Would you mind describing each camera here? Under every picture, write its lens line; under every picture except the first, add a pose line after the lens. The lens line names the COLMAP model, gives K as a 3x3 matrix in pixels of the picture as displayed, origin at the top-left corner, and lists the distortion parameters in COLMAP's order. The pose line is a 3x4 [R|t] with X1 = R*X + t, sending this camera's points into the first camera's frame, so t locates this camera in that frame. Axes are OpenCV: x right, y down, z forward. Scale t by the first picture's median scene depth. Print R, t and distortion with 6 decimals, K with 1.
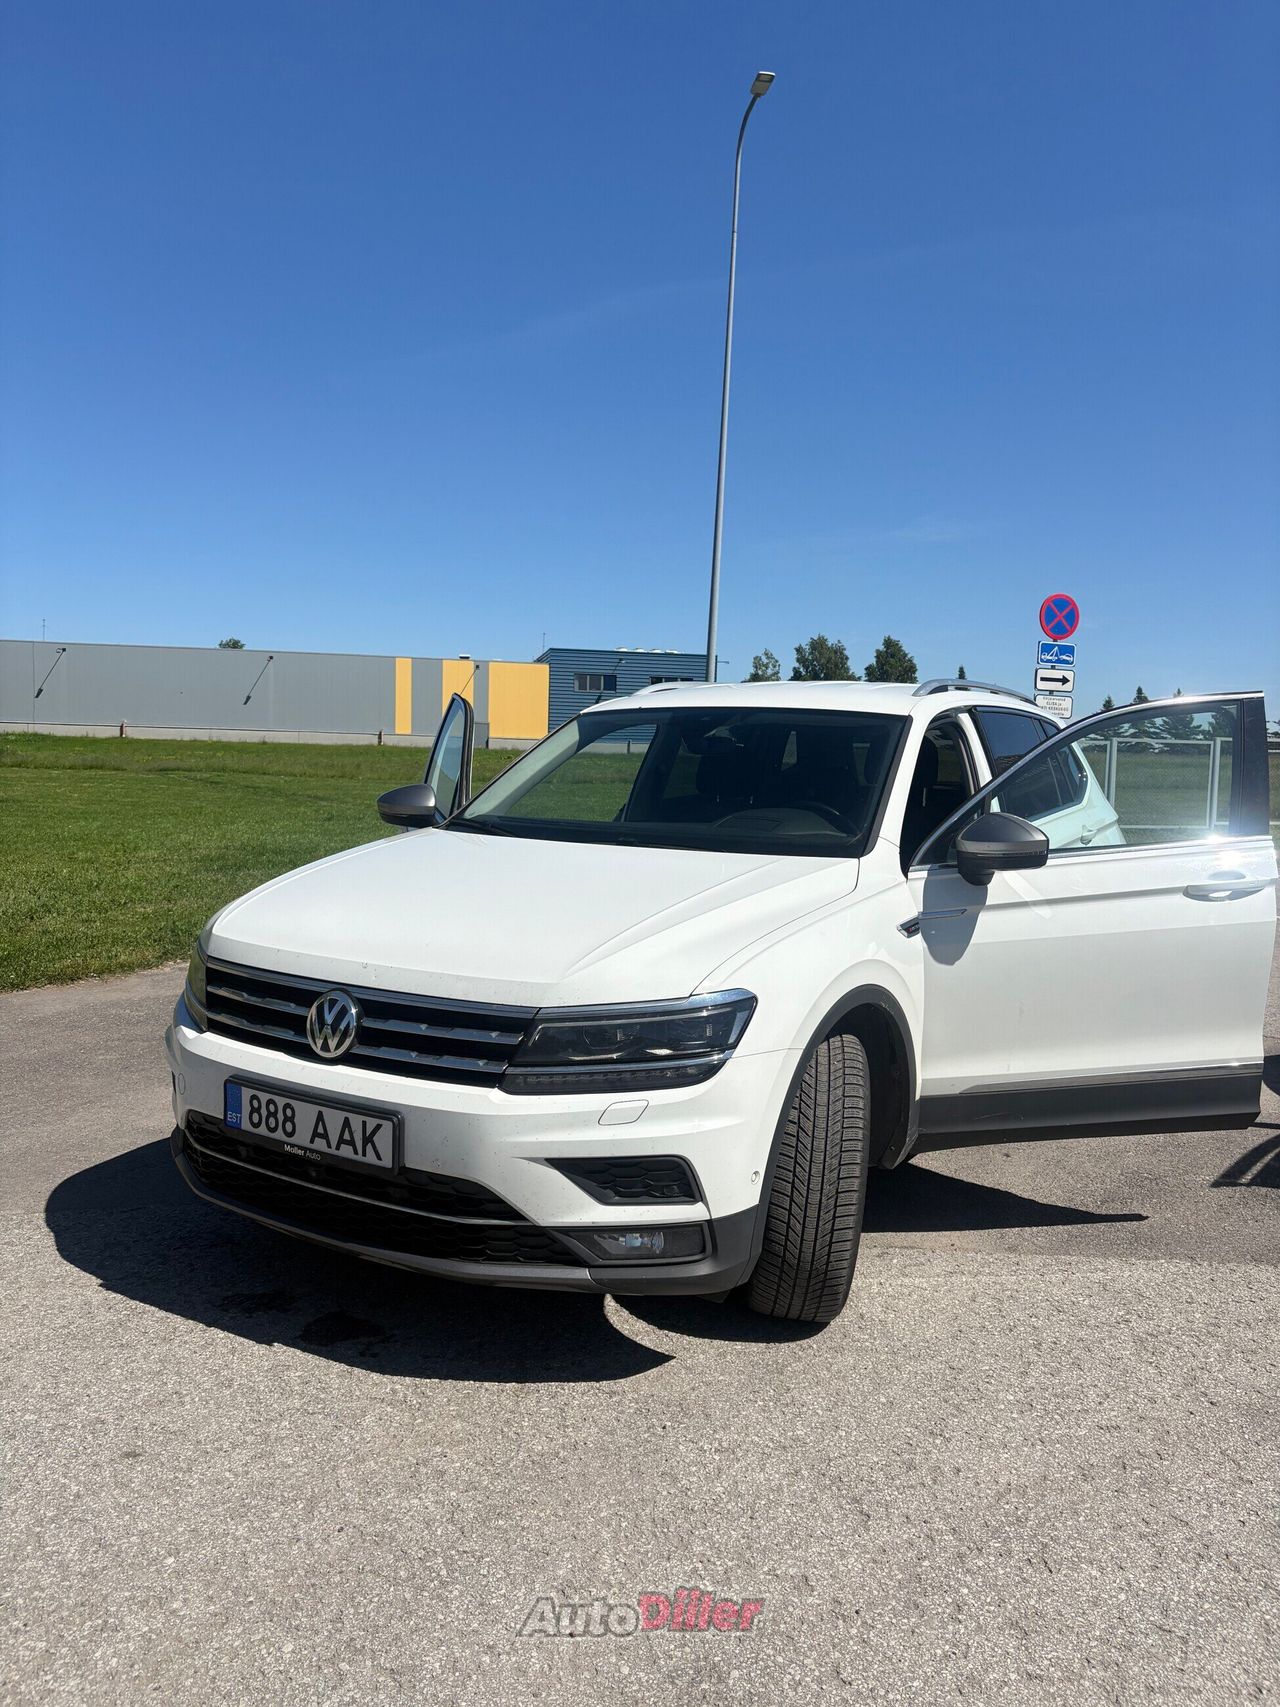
lens RADIAL K [[1303.6, 0, 639.2], [0, 1303.6, 875.7], [0, 0, 1]] dist [0.067791, -0.119456]
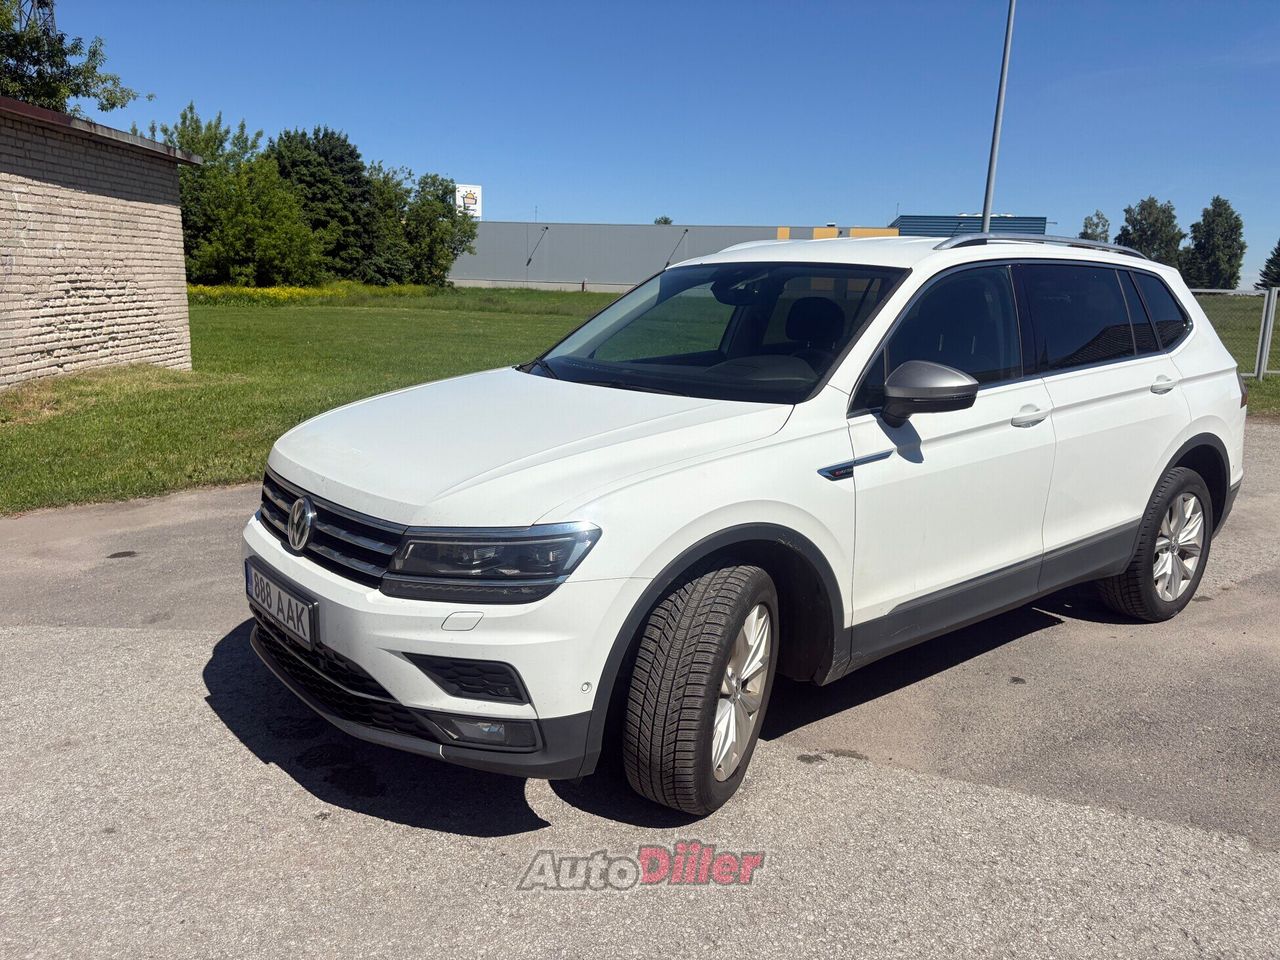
lens RADIAL K [[977.5, 0, 643.3], [0, 977.5, 491.5], [0, 0, 1]] dist [0.067791, -0.119456]
pose [[0.943043, 0.062907, -0.326668, 0.315233], [-0.030768, 0.994243, 0.102640, -0.020520], [0.331244, -0.086743, 0.939549, 0.185972]]
